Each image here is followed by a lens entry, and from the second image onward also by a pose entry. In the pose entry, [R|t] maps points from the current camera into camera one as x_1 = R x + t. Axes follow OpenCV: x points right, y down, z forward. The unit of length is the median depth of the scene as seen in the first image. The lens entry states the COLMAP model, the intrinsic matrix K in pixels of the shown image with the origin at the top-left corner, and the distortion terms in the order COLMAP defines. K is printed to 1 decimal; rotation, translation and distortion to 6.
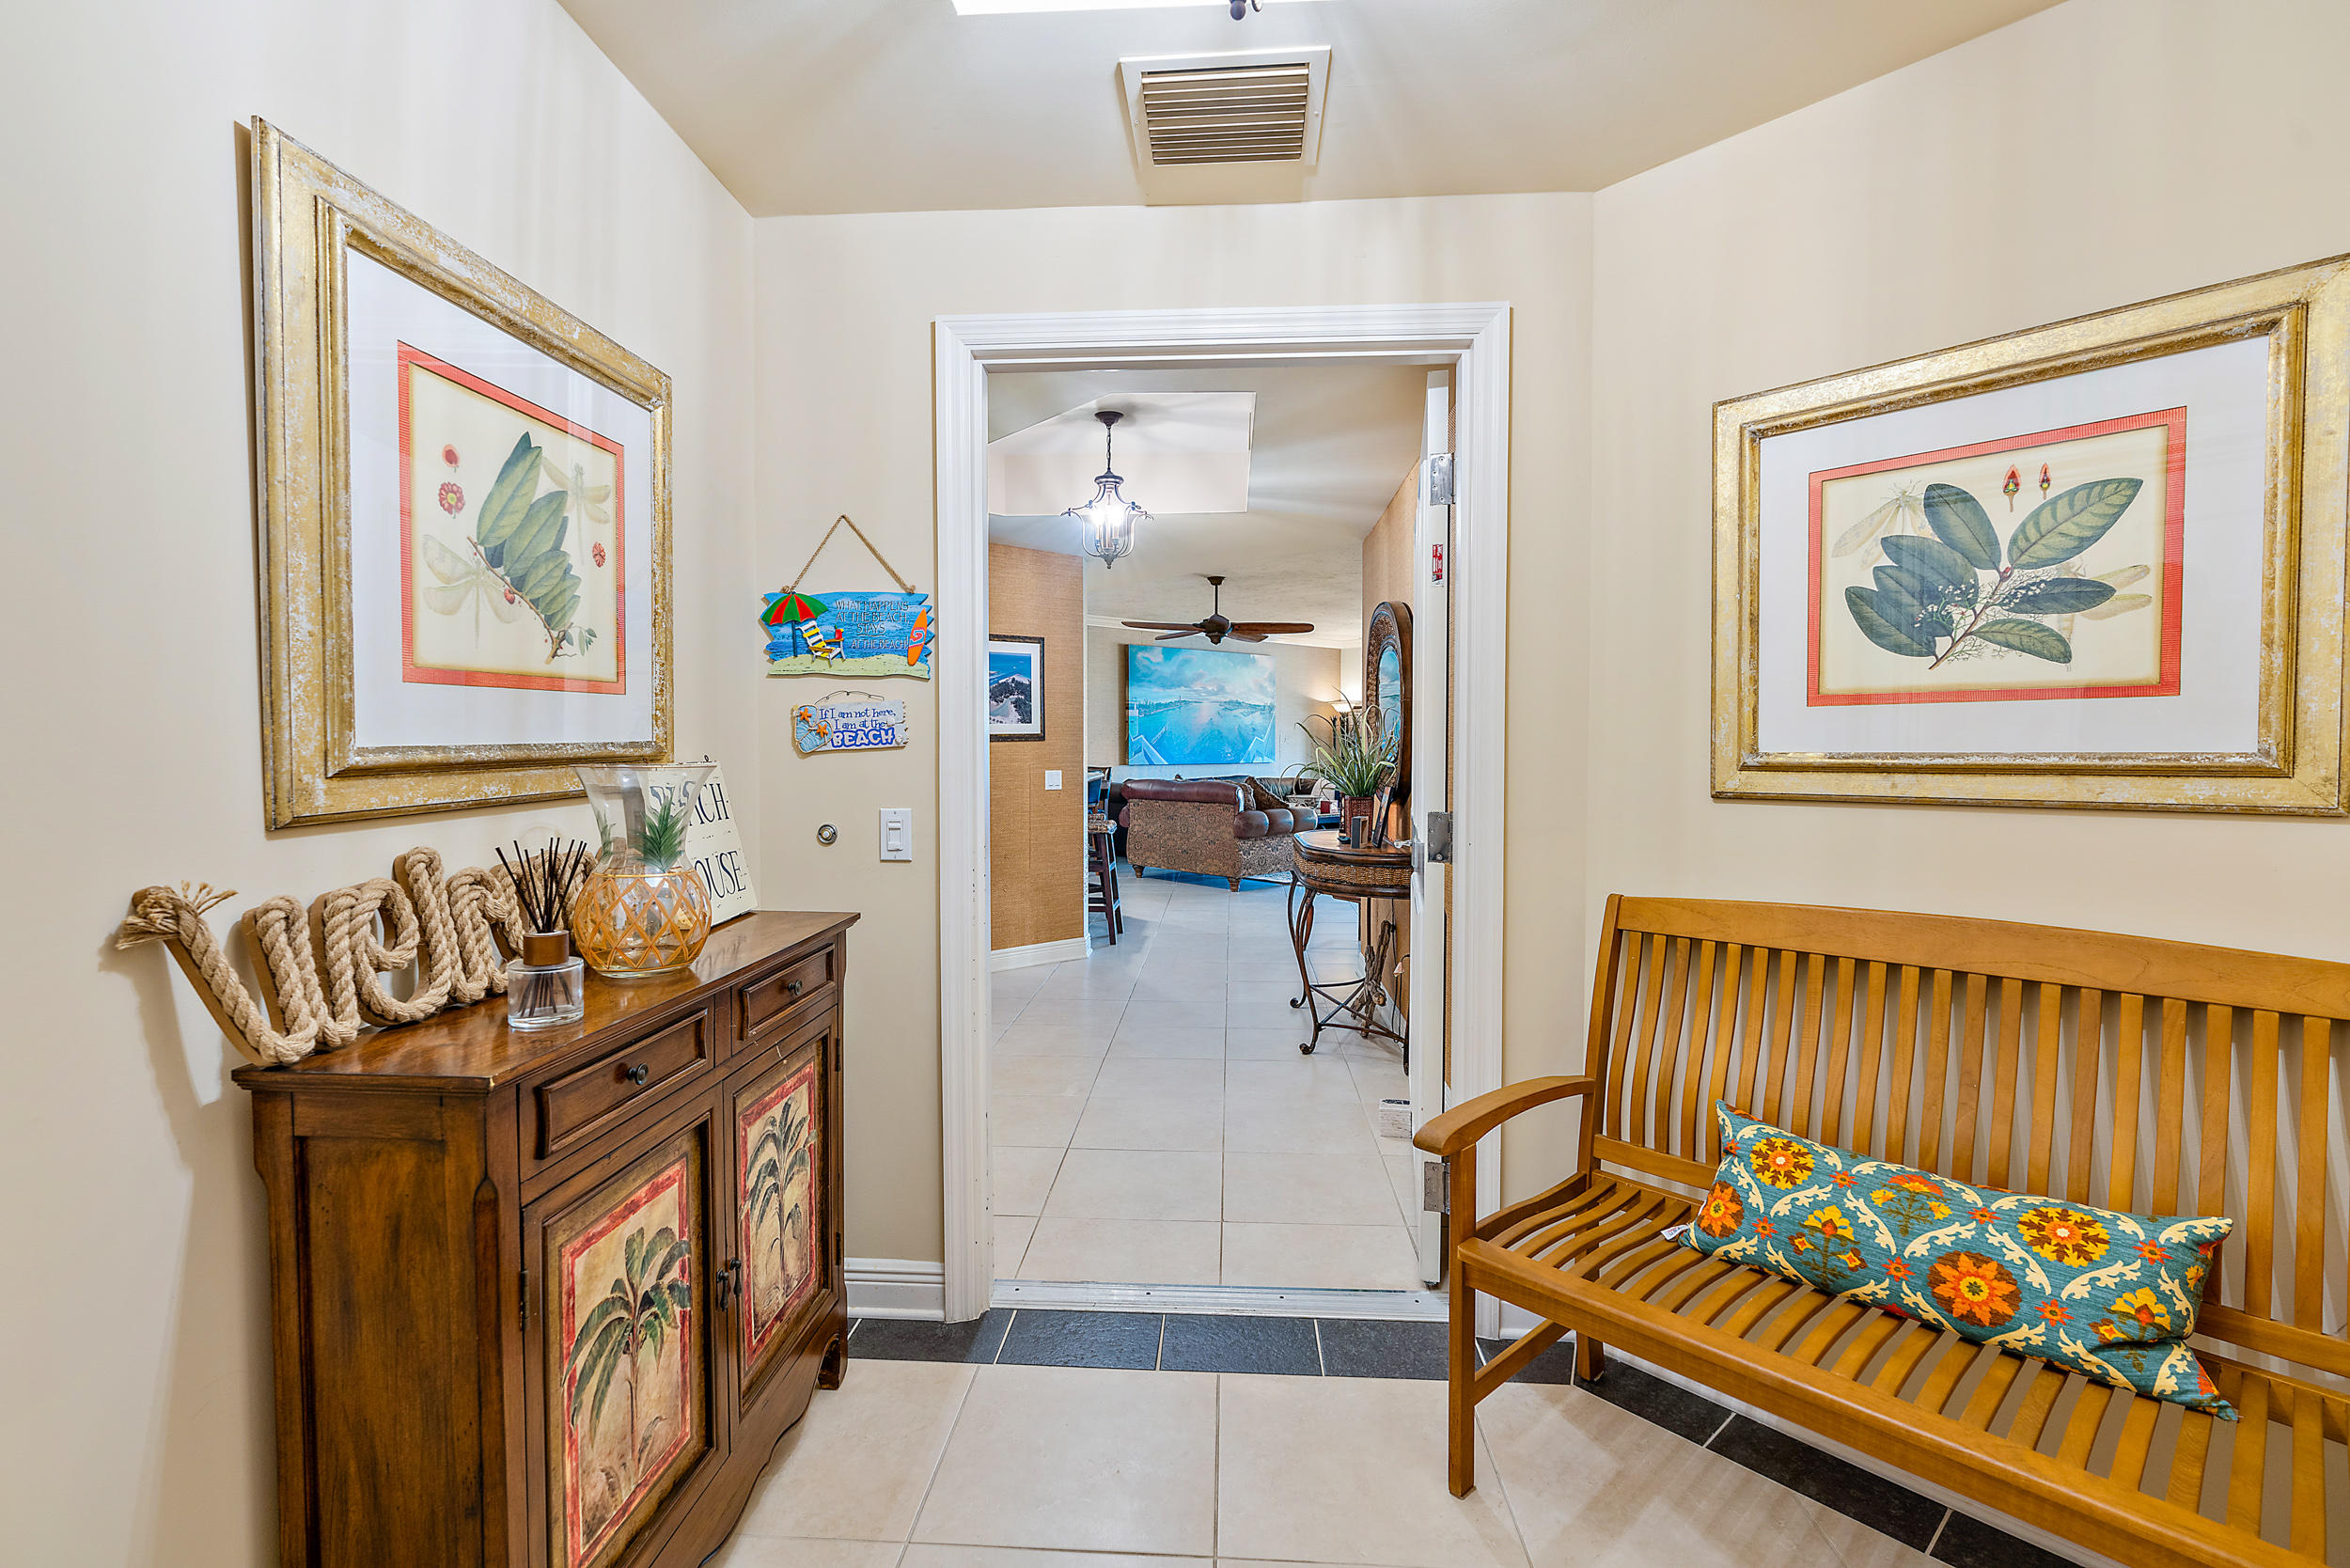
lens RADIAL K [[1055.7, 0, 1181.7], [0, 1055.7, 781.8], [0, 0, 1]] dist [-0.006318, 0.003254]
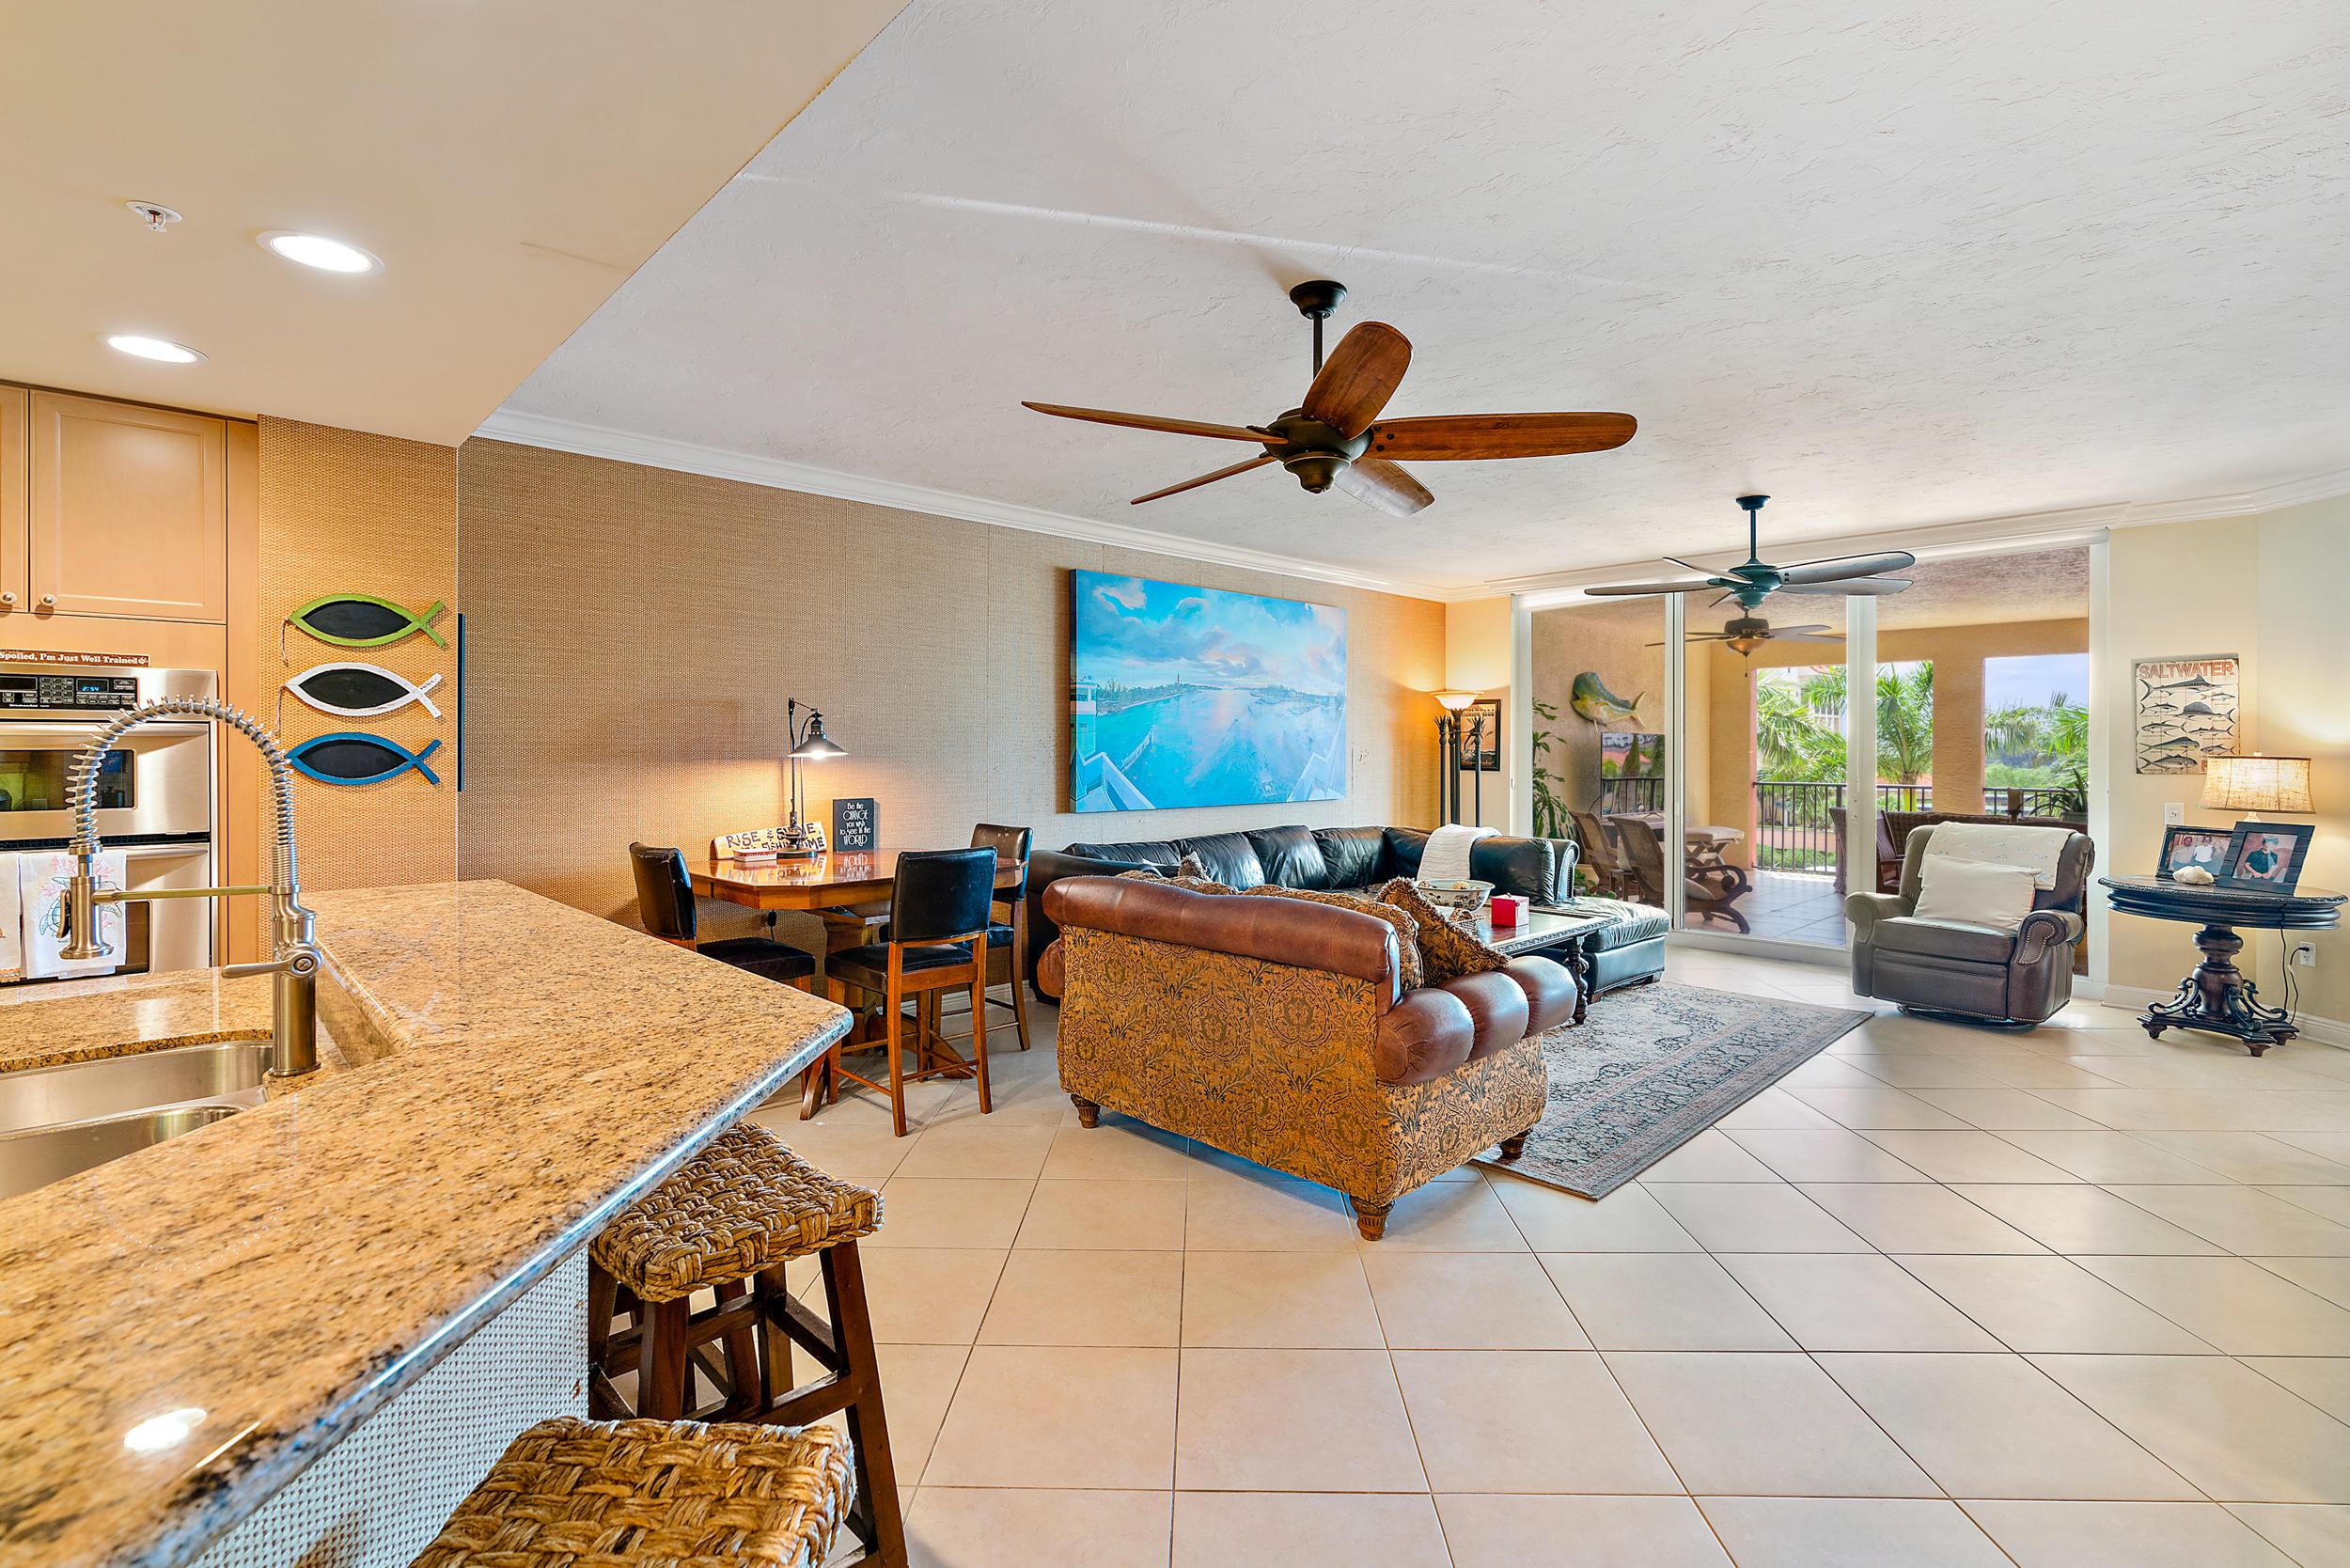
lens RADIAL K [[1055.7, 0, 1174.0], [0, 1055.7, 759.5], [0, 0, 1]] dist [-0.006318, 0.003254]
pose [[0.999795, 0.001166, 0.020213, -0.014527], [-0.000659, 0.999686, -0.025062, -0.028833], [-0.020236, 0.025043, 0.999482, 0.507877]]
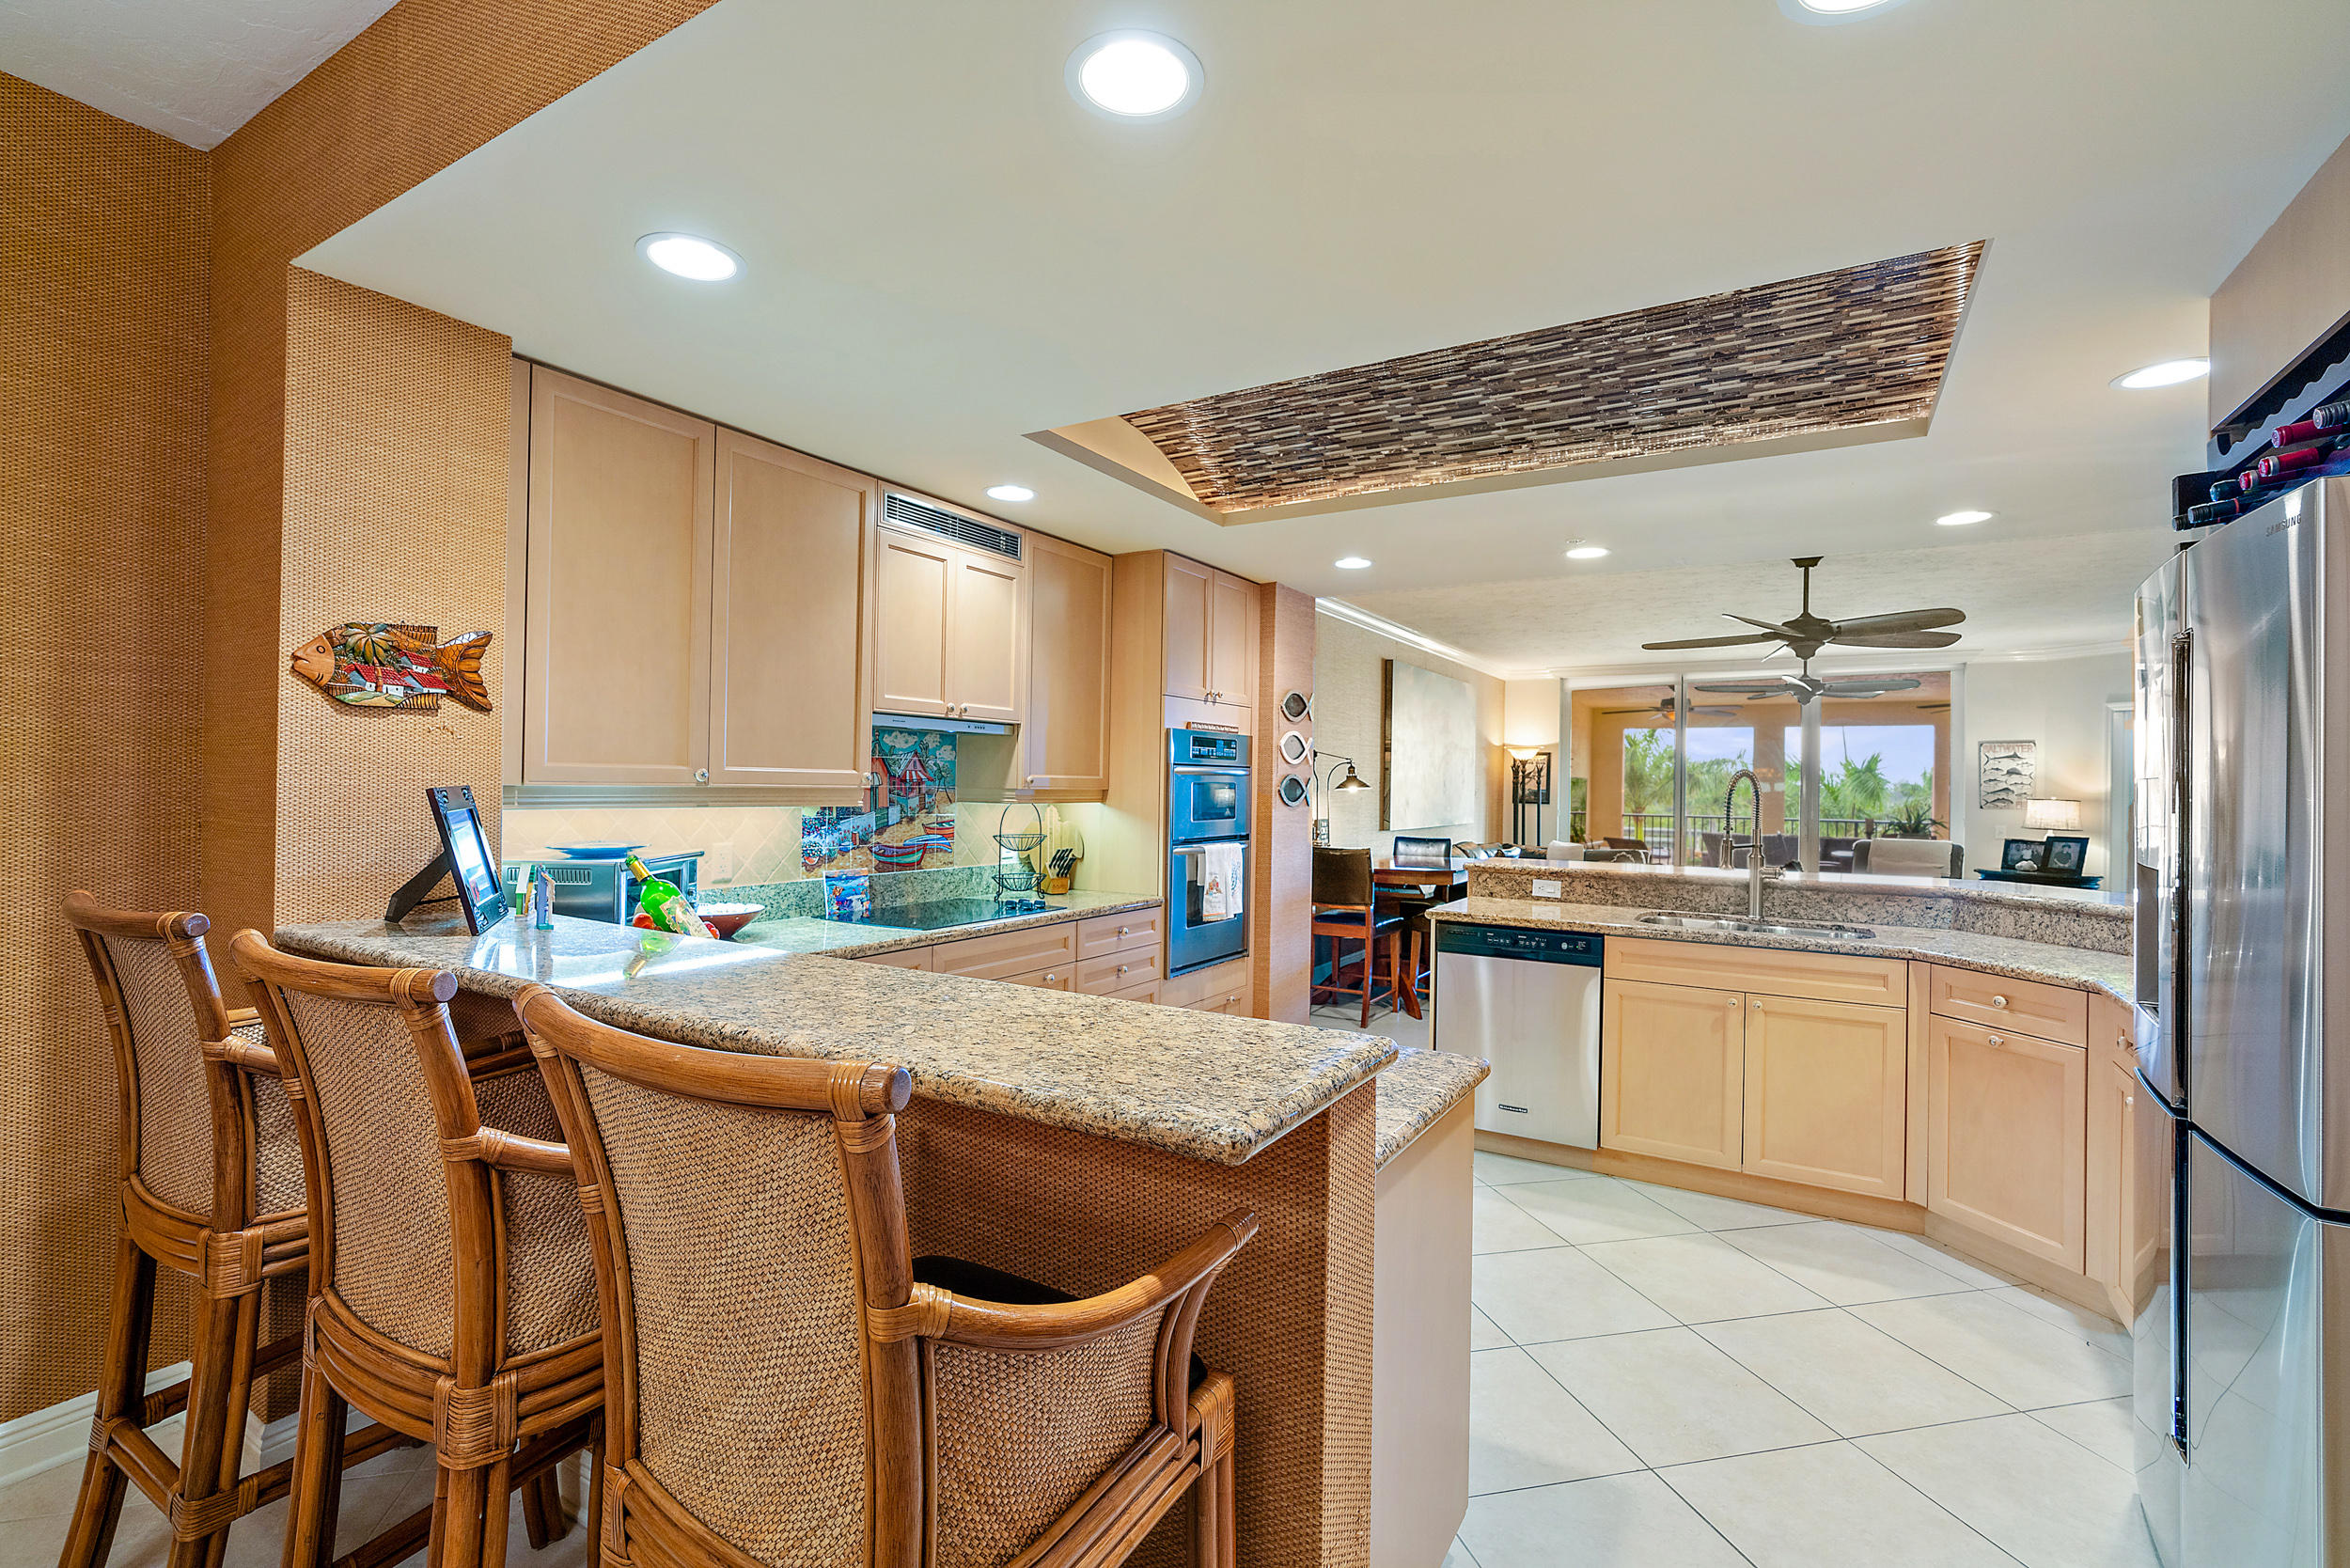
lens RADIAL K [[1055.7, 0, 1166.9], [0, 1055.7, 773.5], [0, 0, 1]] dist [-0.006318, 0.003254]
pose [[0.960446, 0.016755, 0.277963, -0.380013], [-0.005175, 0.999090, -0.042344, -0.024495], [-0.278420, 0.039231, 0.959658, 0.378680]]
